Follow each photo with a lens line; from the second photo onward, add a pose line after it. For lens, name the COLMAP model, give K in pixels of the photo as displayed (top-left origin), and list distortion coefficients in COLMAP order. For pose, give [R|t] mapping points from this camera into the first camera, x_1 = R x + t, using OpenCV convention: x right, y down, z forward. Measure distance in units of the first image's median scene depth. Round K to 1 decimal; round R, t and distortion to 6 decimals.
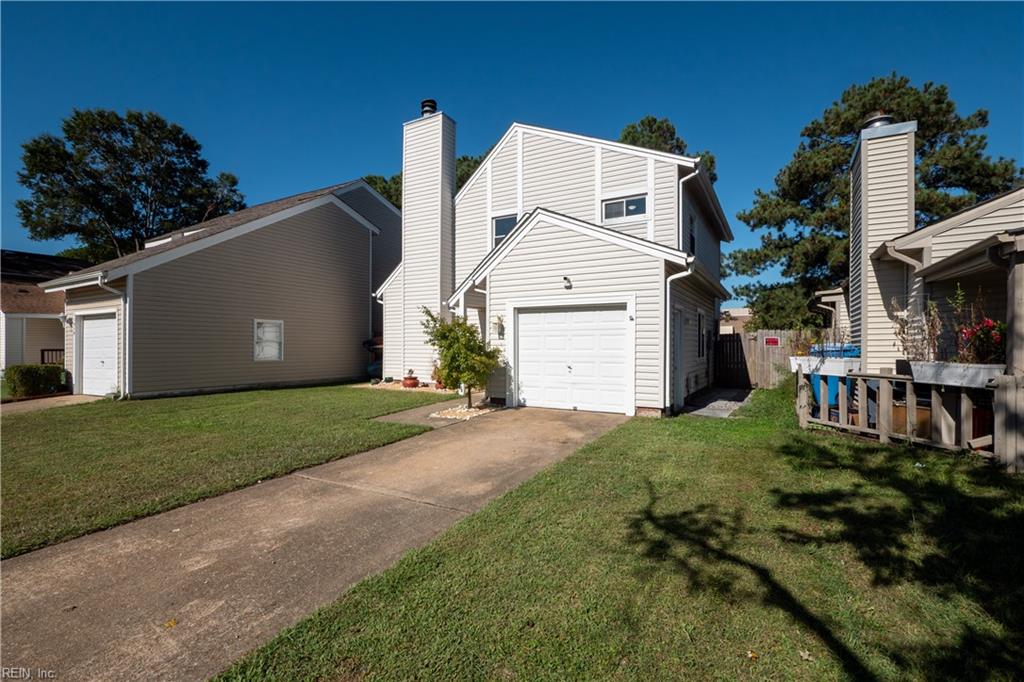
lens RADIAL K [[463.7, 0, 513.2], [0, 463.7, 343.3], [0, 0, 1]] dist [-0.001751, -0.000039]
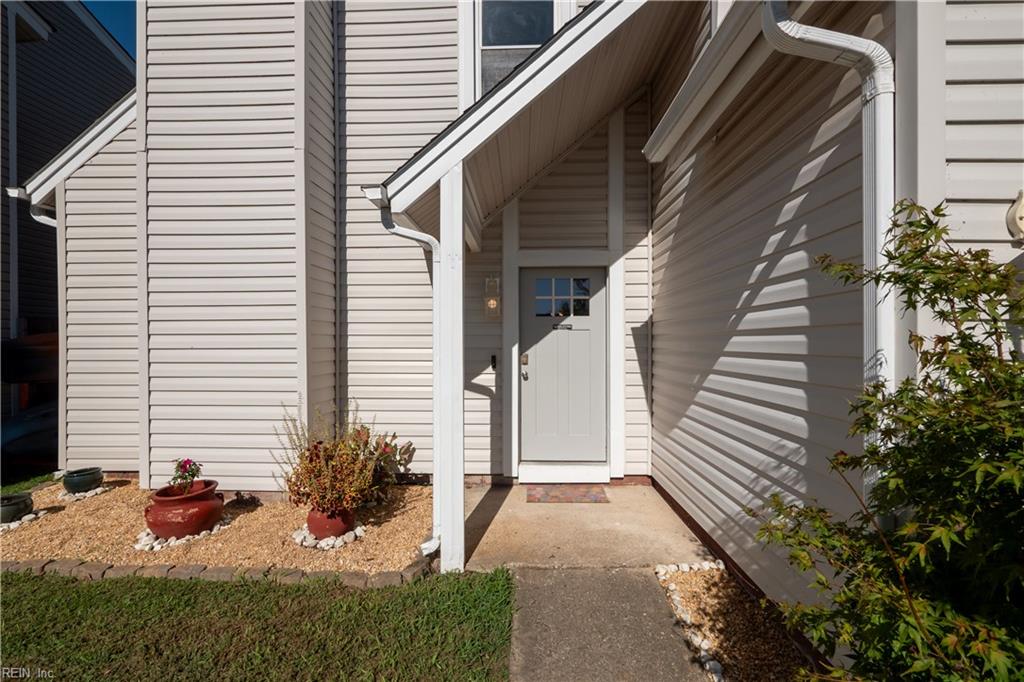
lens RADIAL K [[434.1, 0, 510.2], [0, 434.1, 346.3], [0, 0, 1]] dist [-0.001653, 0.000277]
pose [[0.884959, -0.005740, 0.465634, -0.164291], [0.000797, 0.999941, 0.010811, -0.009735], [-0.465668, -0.009196, 0.884911, 0.665242]]
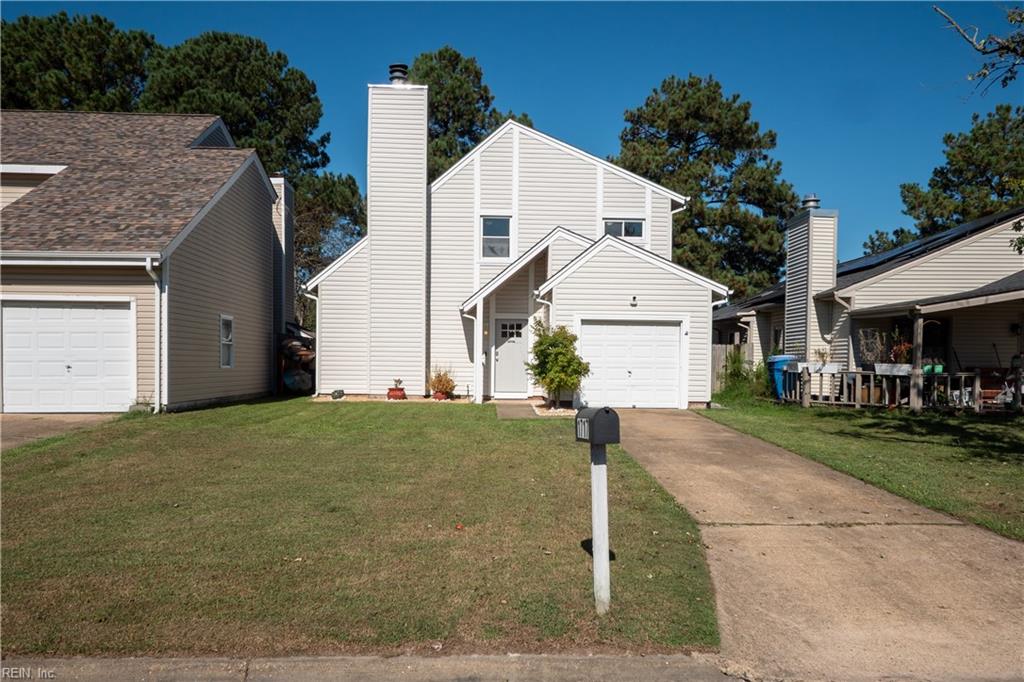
lens RADIAL K [[780.7, 0, 525.2], [0, 780.7, 374.5], [0, 0, 1]] dist [0.007219, 0.001586]
pose [[0.841747, 0.002128, 0.539869, -0.767809], [-0.014389, 0.999725, 0.018494, 0.016010], [-0.539681, -0.023335, 0.841546, -0.346780]]
